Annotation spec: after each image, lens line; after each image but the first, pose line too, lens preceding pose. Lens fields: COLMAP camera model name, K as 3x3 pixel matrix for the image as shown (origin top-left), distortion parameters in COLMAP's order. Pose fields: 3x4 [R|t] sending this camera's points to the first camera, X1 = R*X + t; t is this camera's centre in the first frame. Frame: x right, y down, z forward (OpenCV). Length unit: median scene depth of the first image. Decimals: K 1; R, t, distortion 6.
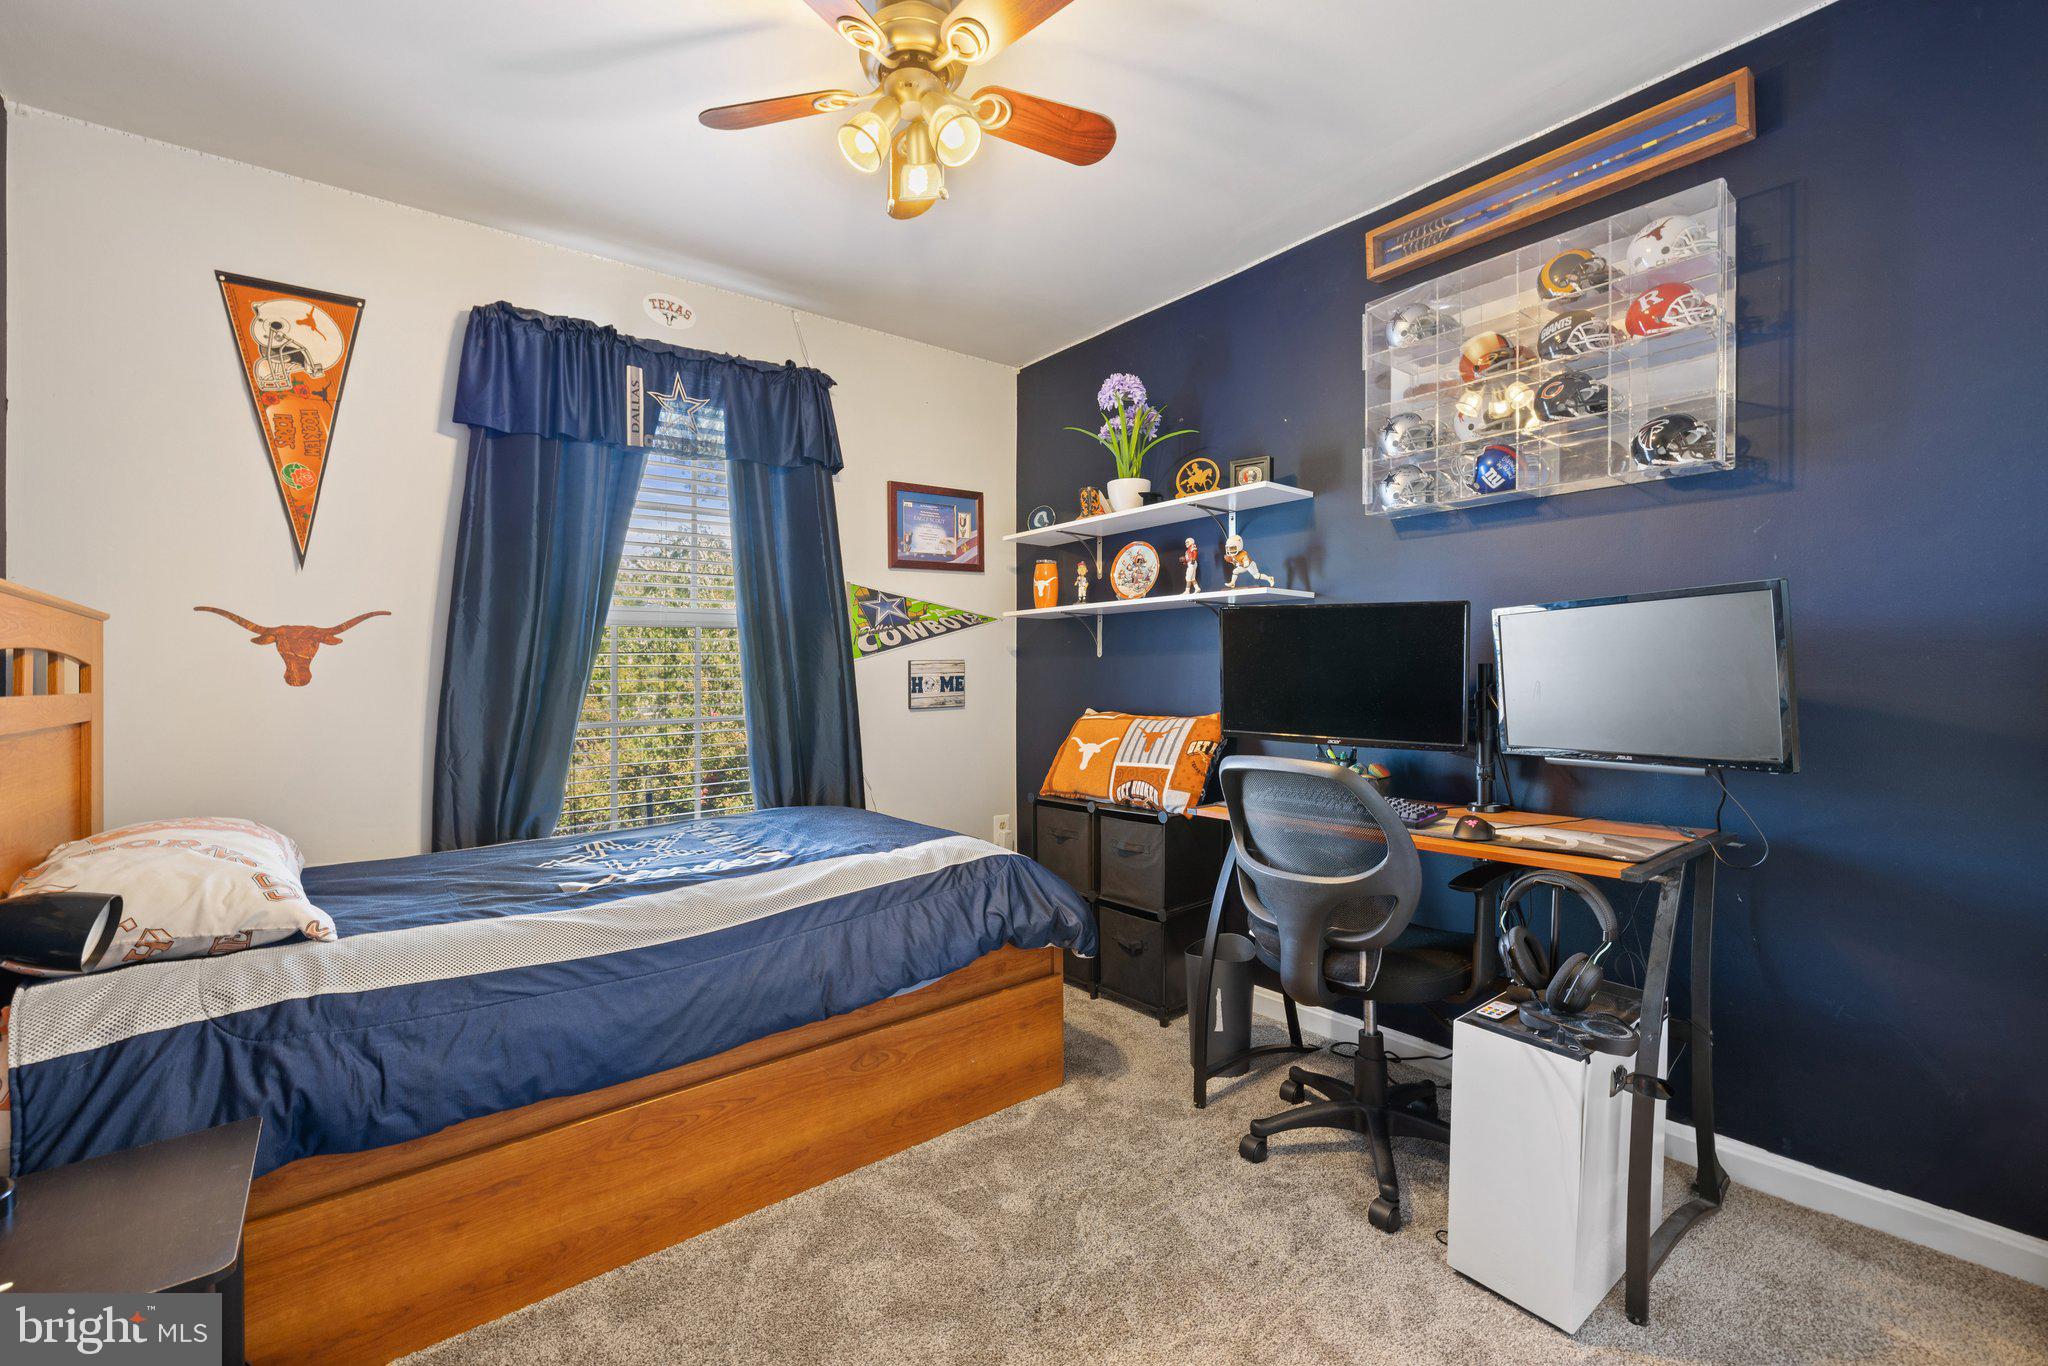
lens RADIAL K [[856.8, 0, 1003.8], [0, 856.8, 671.6], [0, 0, 1]] dist [-0.002212, -0.000227]
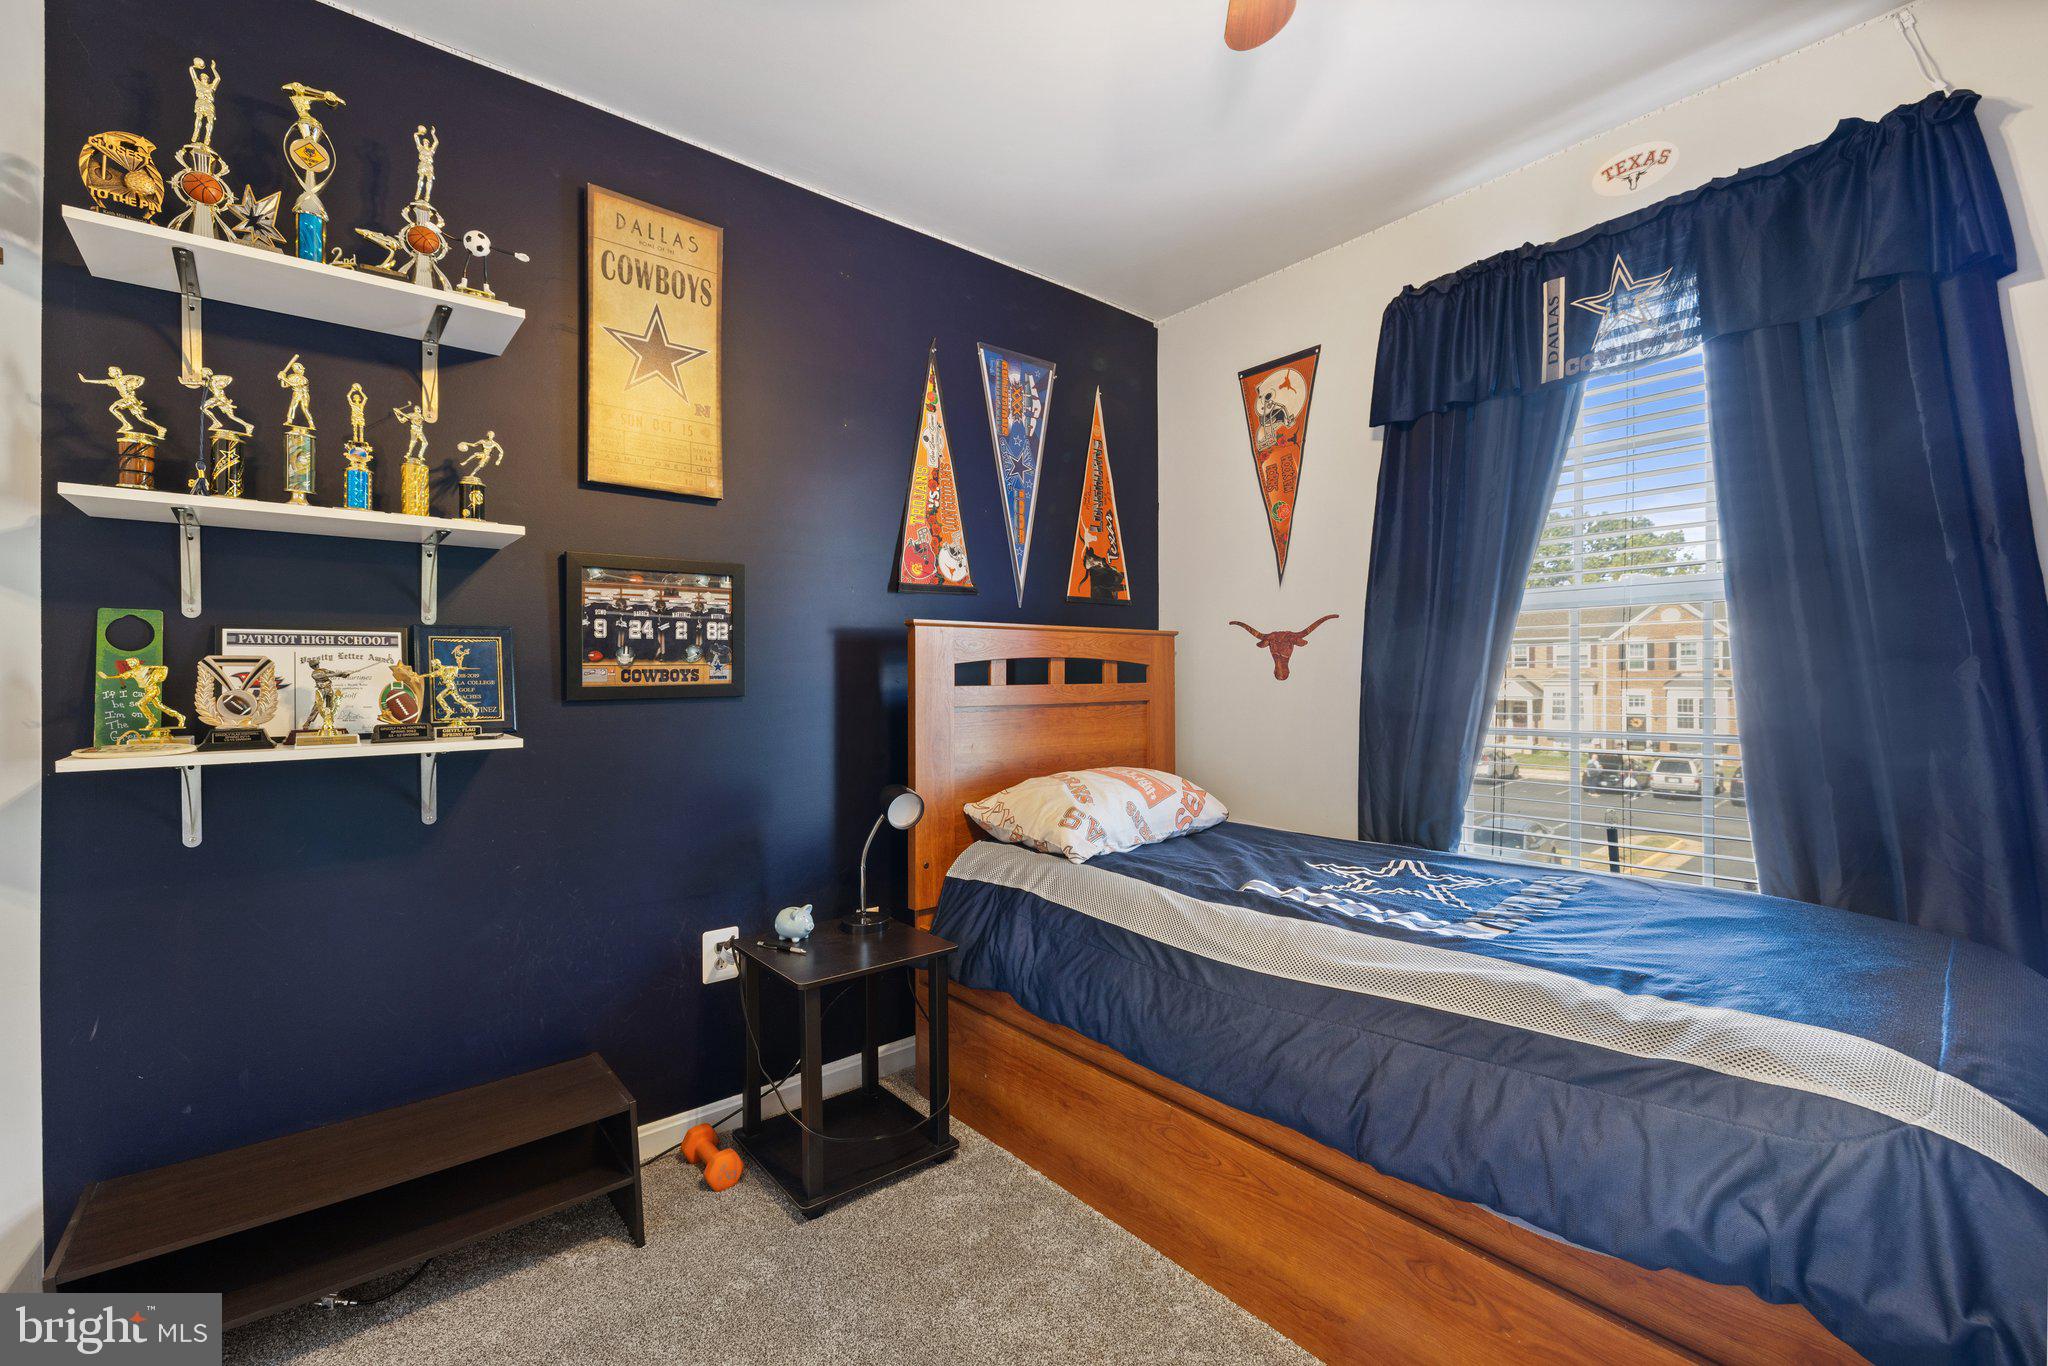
lens RADIAL K [[856.8, 0, 1003.8], [0, 856.8, 671.6], [0, 0, 1]] dist [-0.002212, -0.000227]
pose [[0.005944, 0.003668, -0.999976, 0.411935], [-0.003626, 0.999987, 0.003646, 0.001353], [0.999976, 0.003604, 0.005957, 0.584649]]
